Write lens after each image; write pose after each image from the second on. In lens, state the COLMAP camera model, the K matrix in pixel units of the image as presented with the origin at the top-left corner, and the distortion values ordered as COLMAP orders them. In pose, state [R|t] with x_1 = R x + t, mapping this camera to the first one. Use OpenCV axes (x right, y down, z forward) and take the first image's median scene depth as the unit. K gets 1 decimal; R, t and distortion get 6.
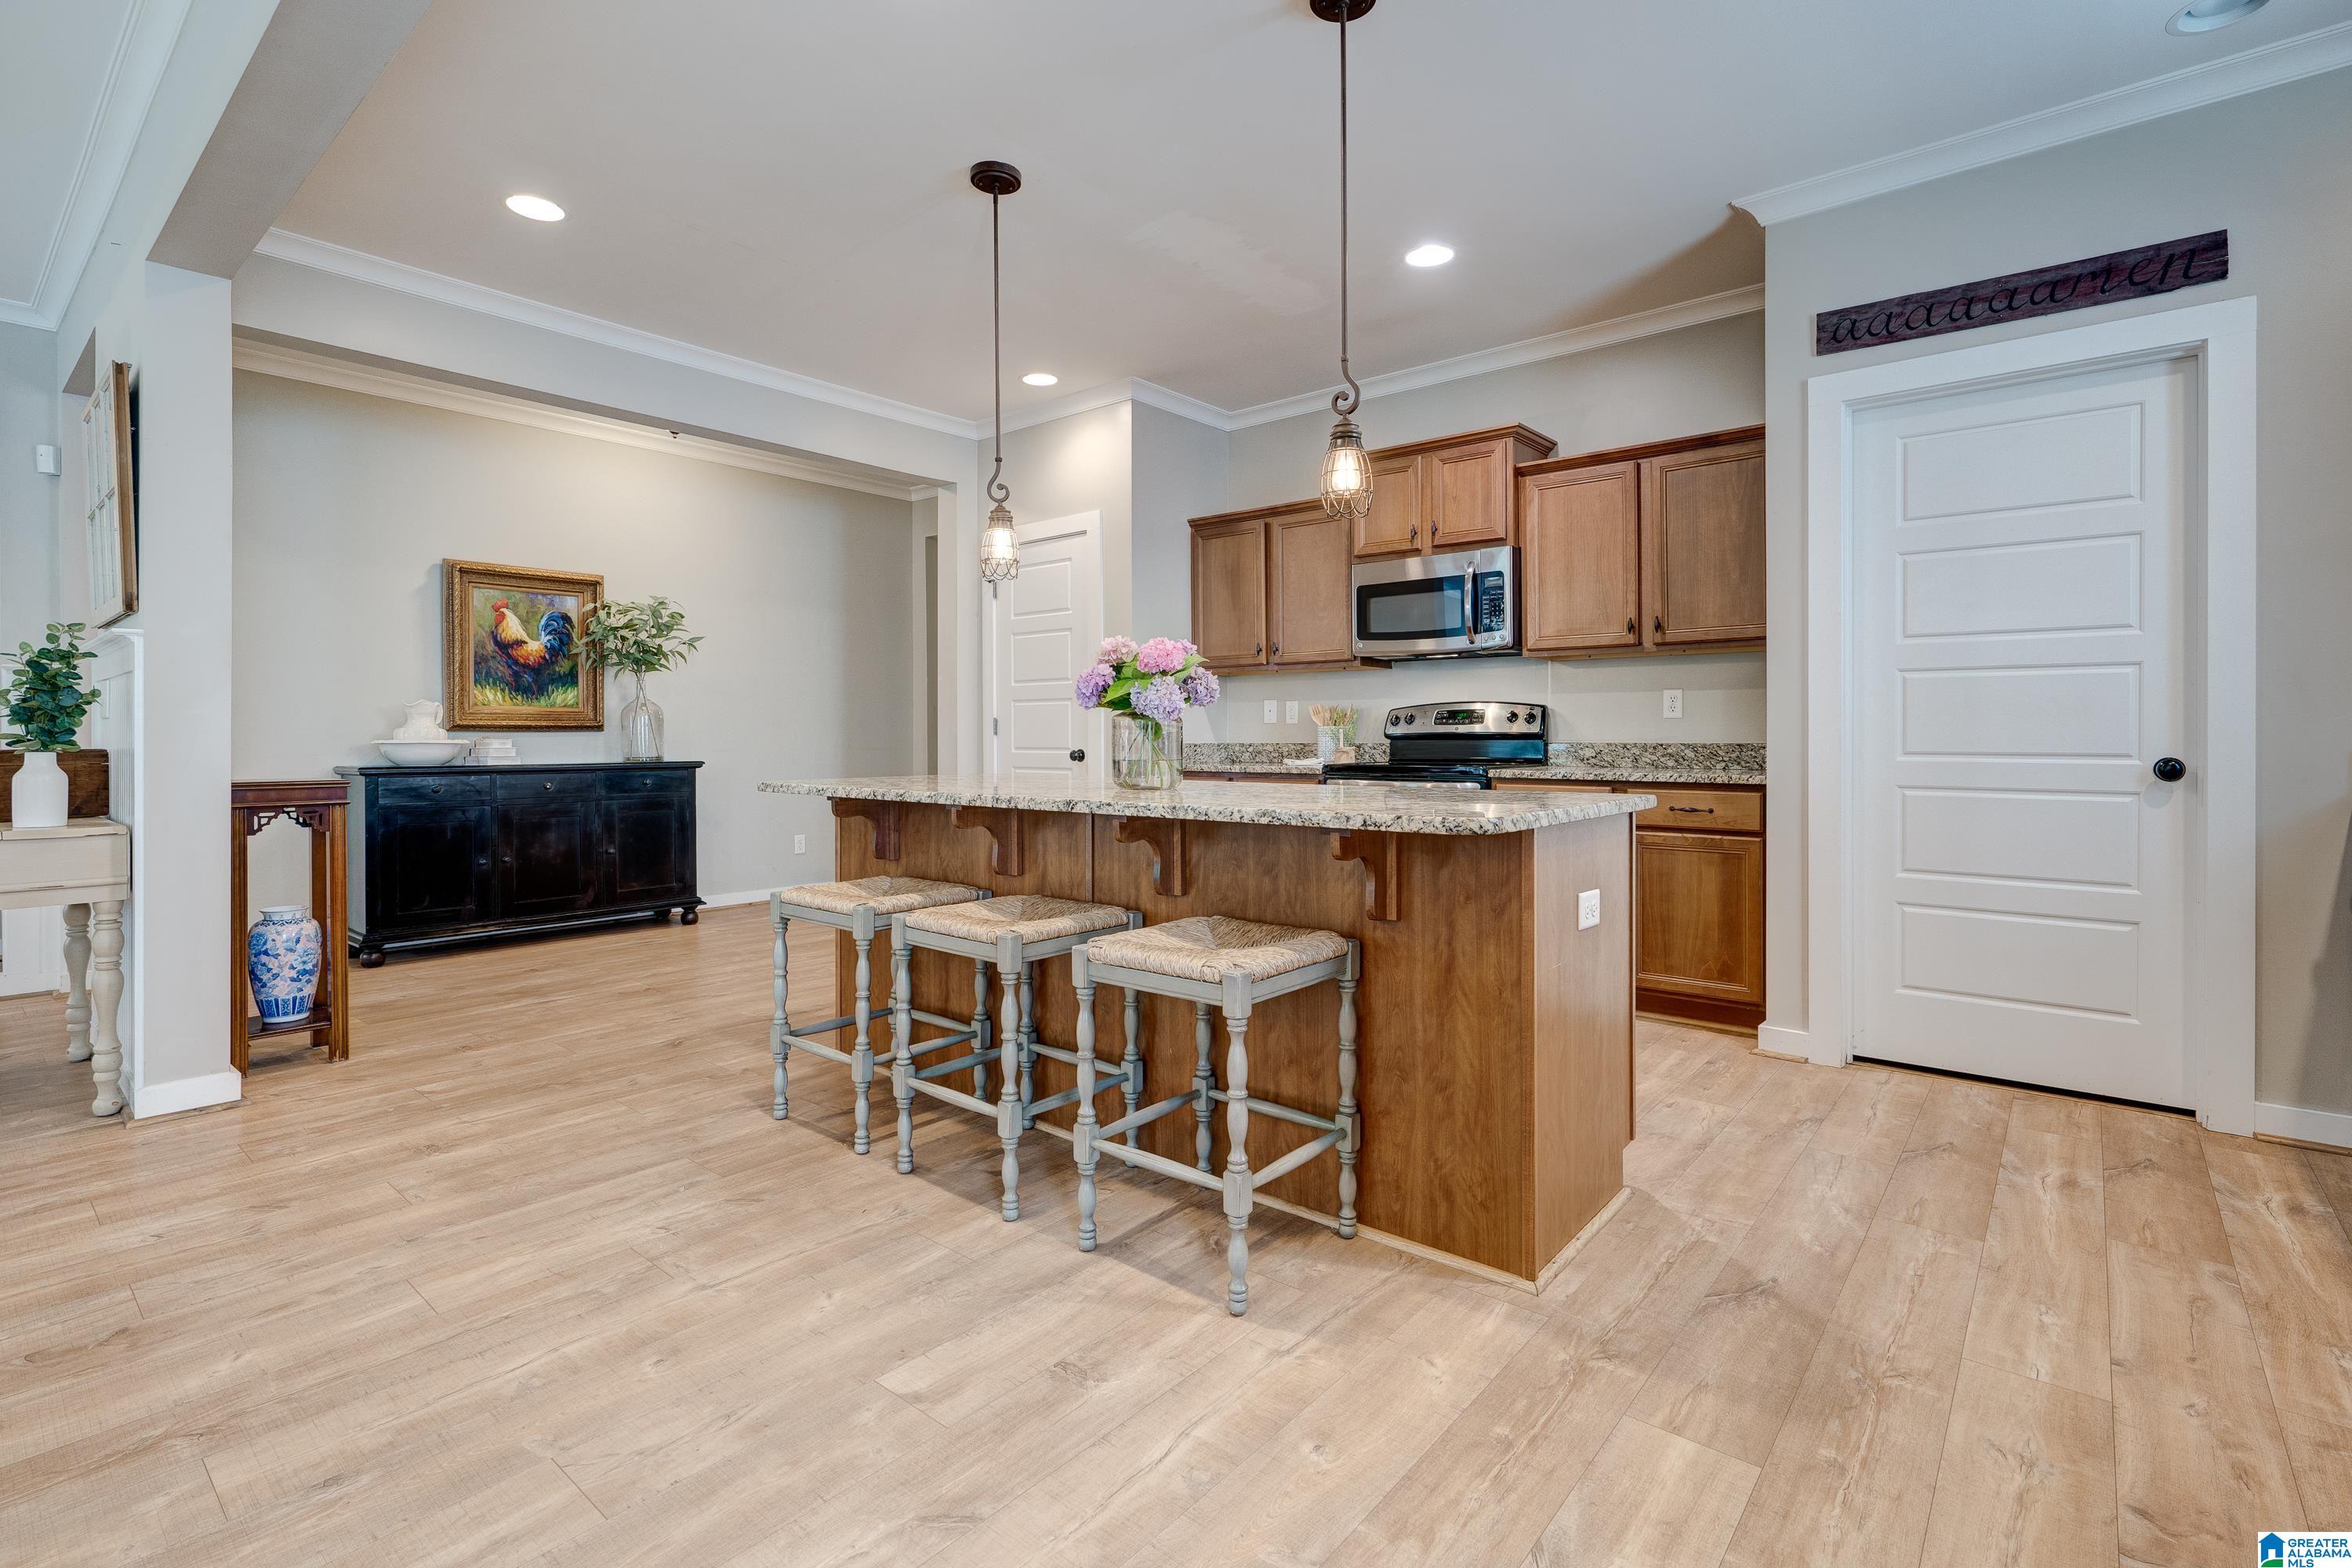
lens RADIAL K [[1081.1, 0, 1175.3], [0, 1081.1, 741.6], [0, 0, 1]] dist [-0.000110, -0.000361]
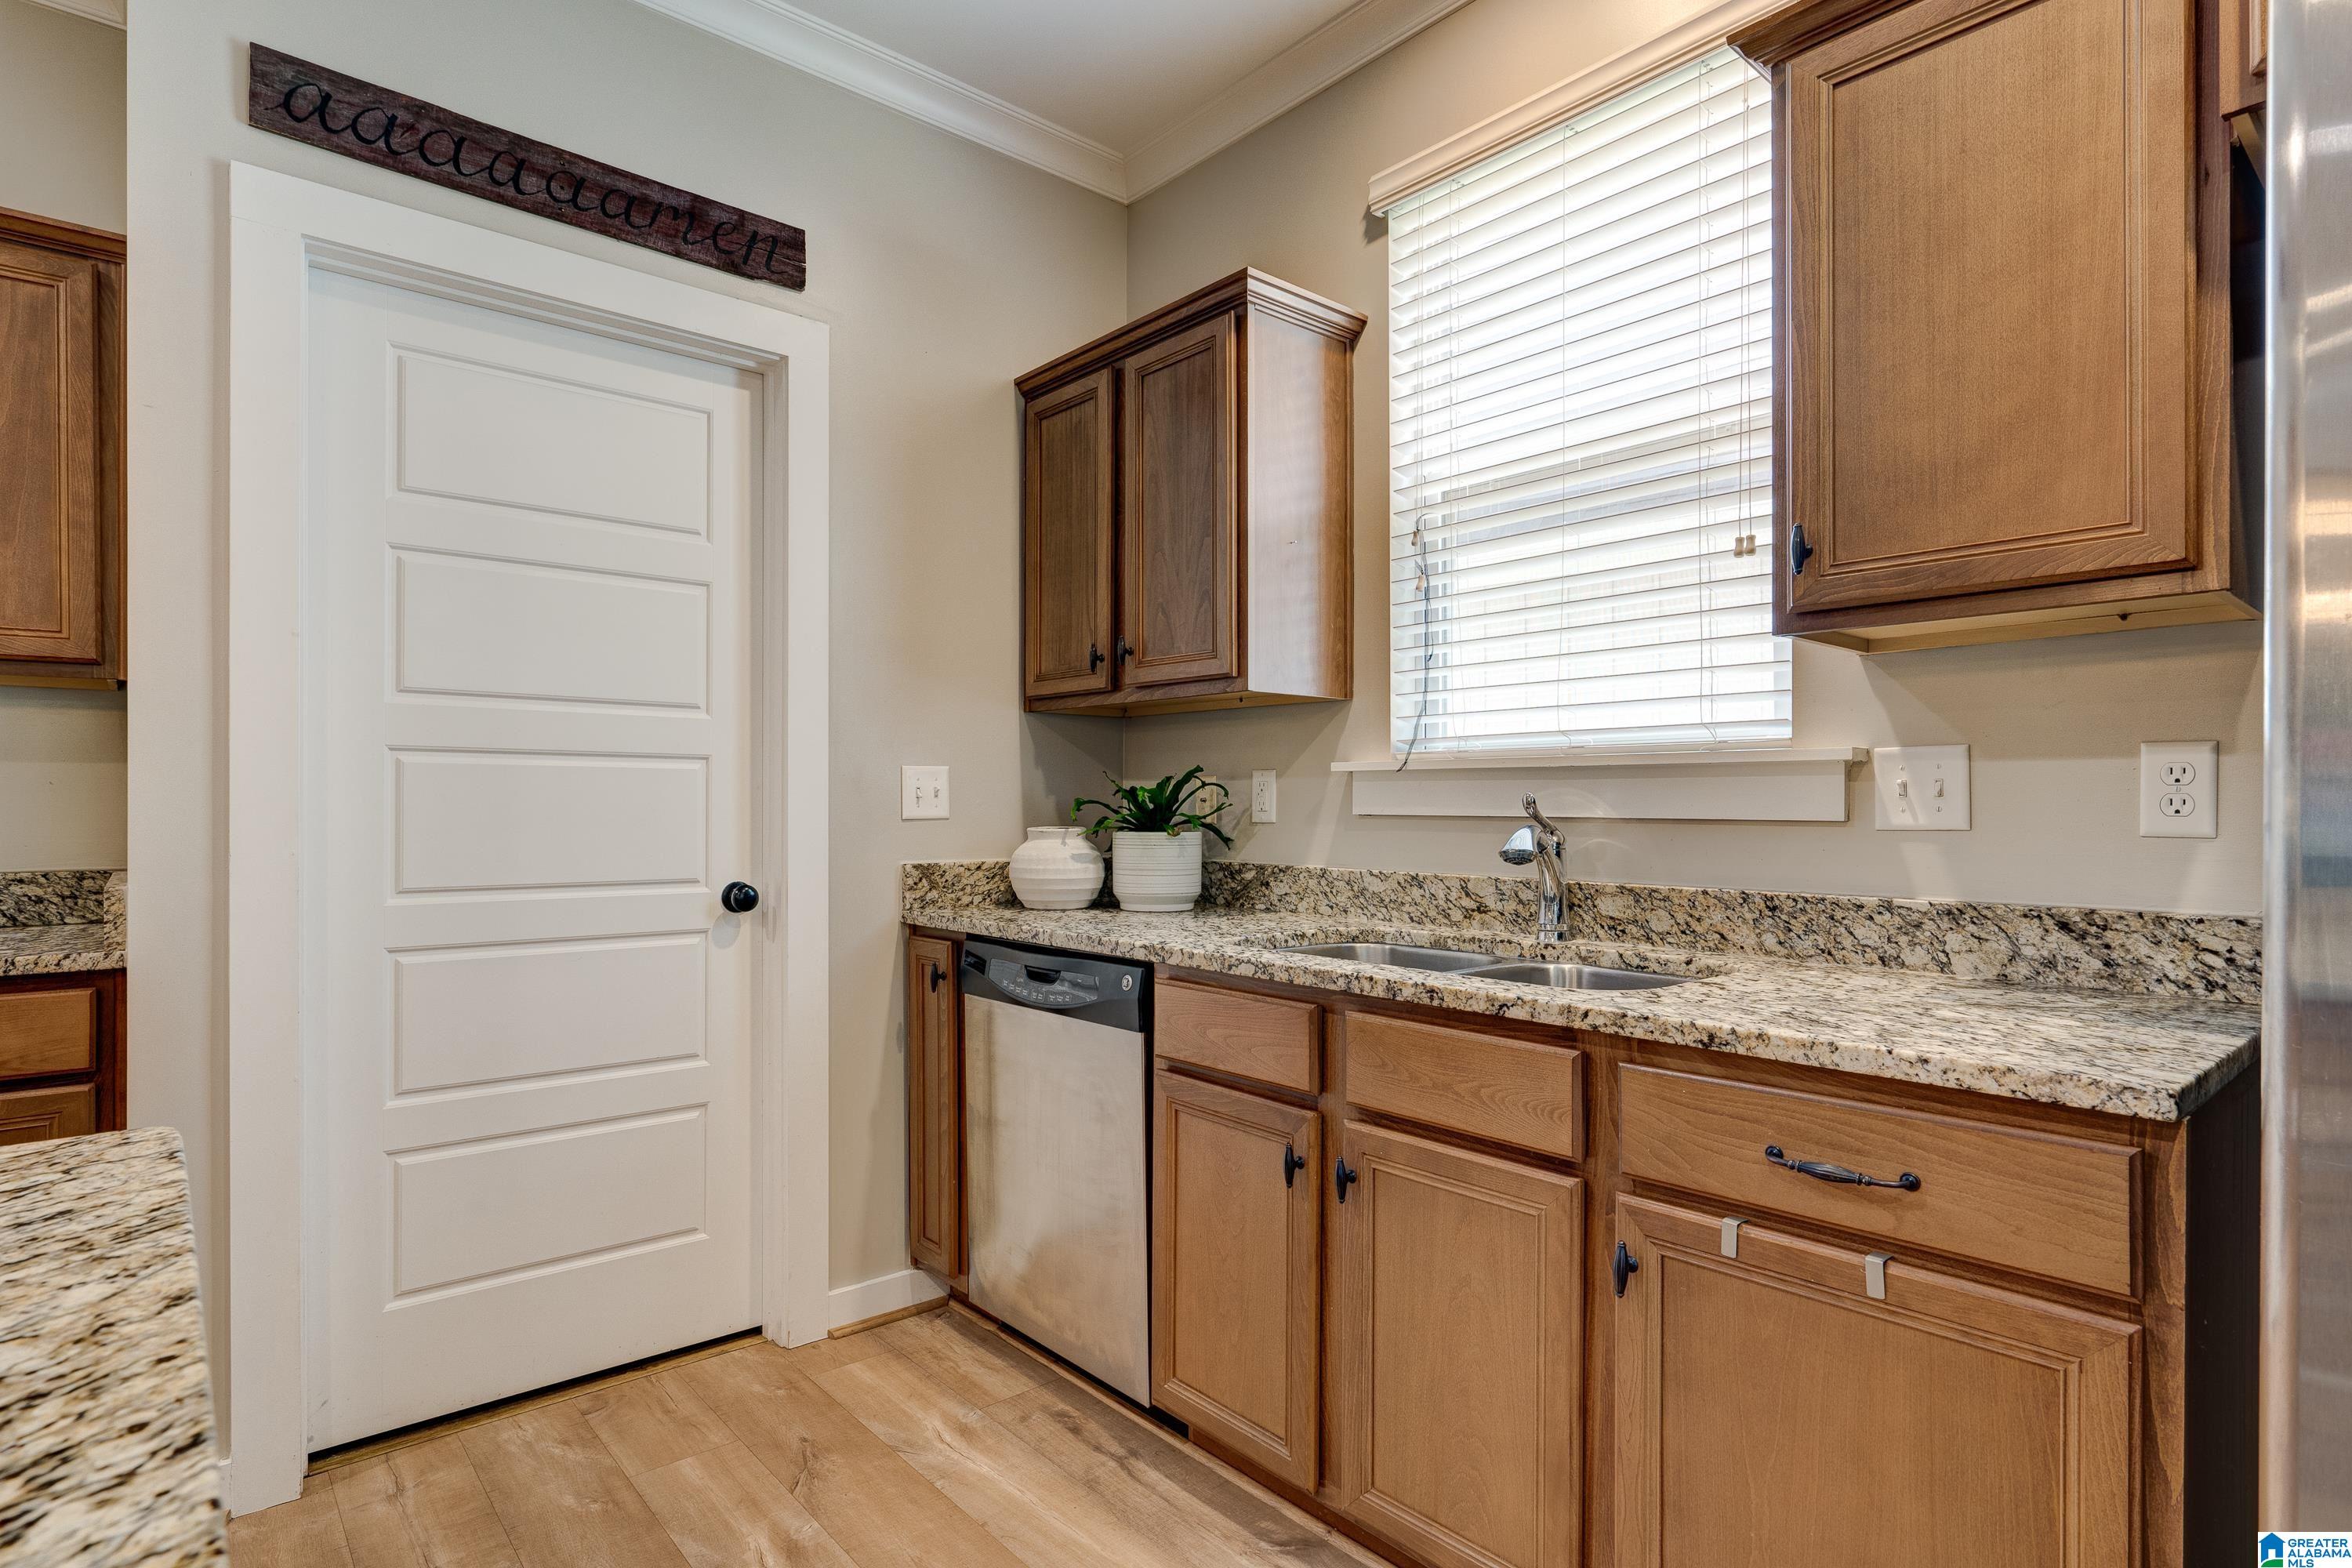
lens RADIAL K [[1207.3, 0, 1175.7], [0, 1207.3, 802.3], [0, 0, 1]] dist [-0.001000, 0.000334]
pose [[0.157417, 0.001490, 0.987531, 0.113134], [0.003851, 0.999990, -0.002123, -0.038288], [-0.987525, 0.004137, 0.157410, 0.541859]]
